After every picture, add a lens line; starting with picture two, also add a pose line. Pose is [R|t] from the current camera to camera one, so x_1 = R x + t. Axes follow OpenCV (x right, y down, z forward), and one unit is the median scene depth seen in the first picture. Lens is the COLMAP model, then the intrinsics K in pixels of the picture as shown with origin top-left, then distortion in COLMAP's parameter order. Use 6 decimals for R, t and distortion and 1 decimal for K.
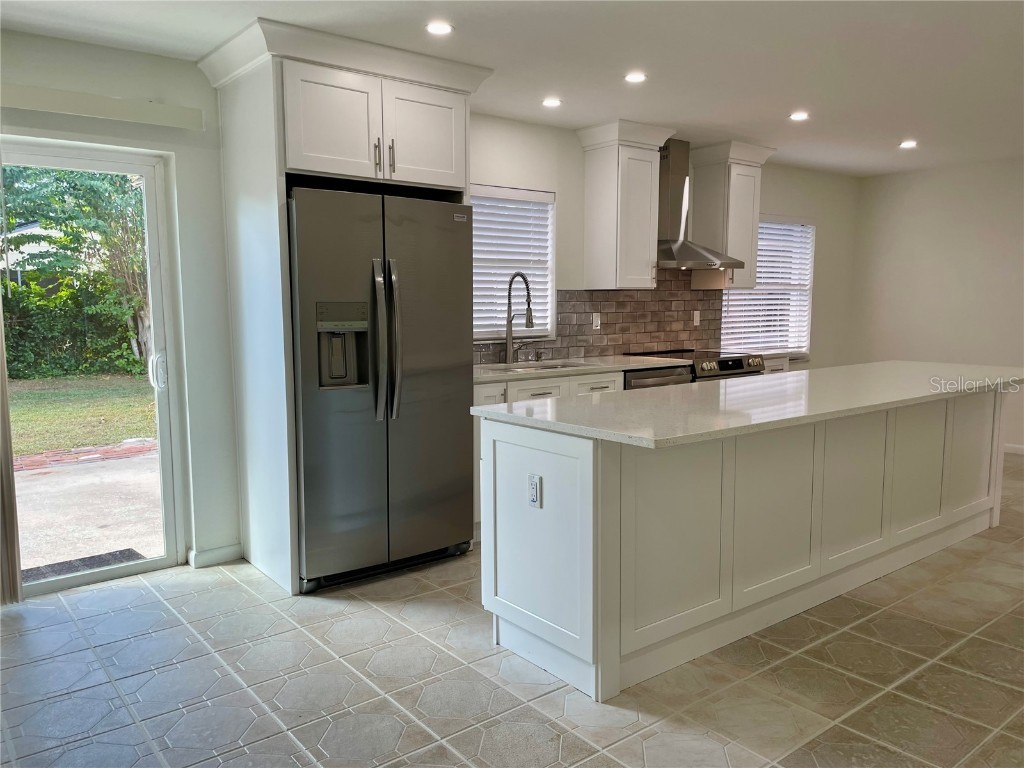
lens RADIAL K [[778.0, 0, 513.9], [0, 778.0, 394.4], [0, 0, 1]] dist [0.092849, -0.122054]
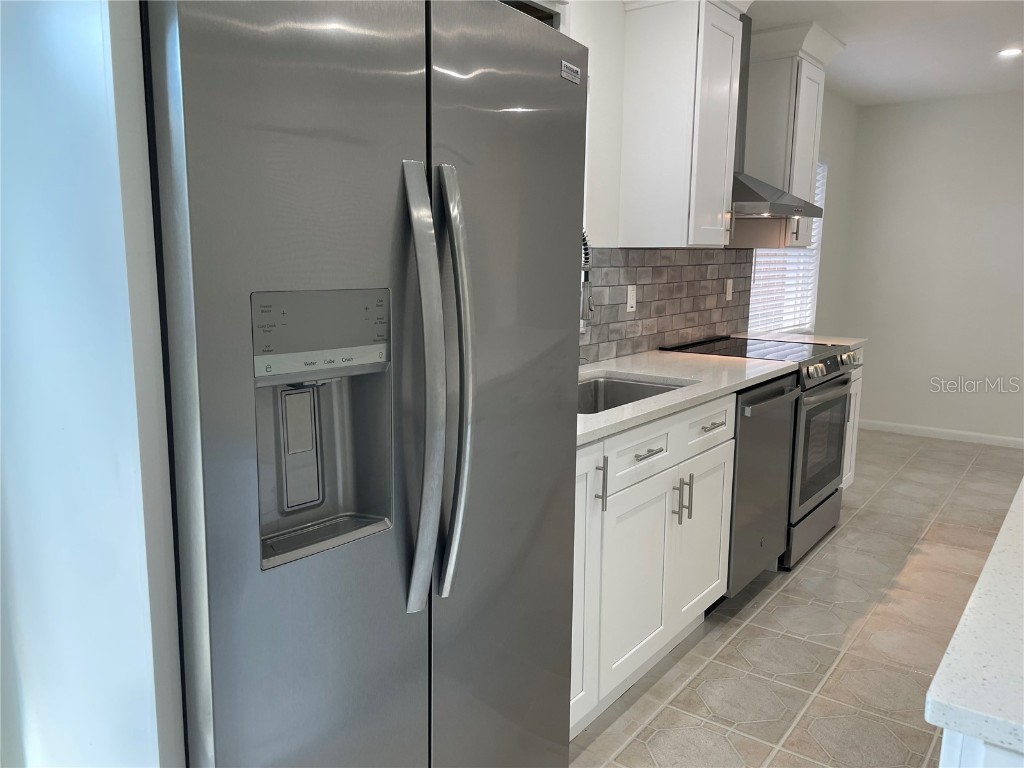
lens RADIAL K [[778.0, 0, 504.1], [0, 778.0, 379.3], [0, 0, 1]] dist [0.092849, -0.122054]
pose [[0.971445, -0.027536, 0.235662, -0.156639], [0.017785, 0.998899, 0.043402, -0.065189], [-0.236597, -0.037971, 0.970865, 0.466016]]
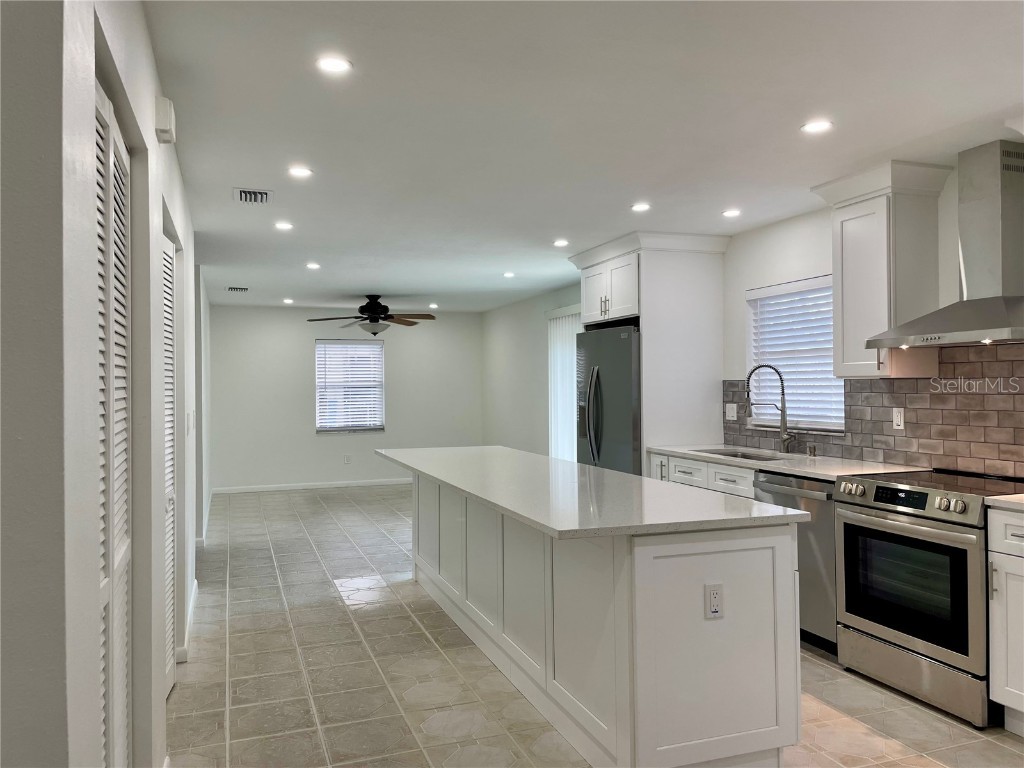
lens RADIAL K [[778.0, 0, 504.6], [0, 778.0, 380.8], [0, 0, 1]] dist [0.092849, -0.122054]
pose [[-0.331888, 0.004403, -0.943308, 1.078436], [-0.100613, 0.994120, 0.040039, -0.136987], [0.937938, 0.108198, -0.329494, 0.989658]]
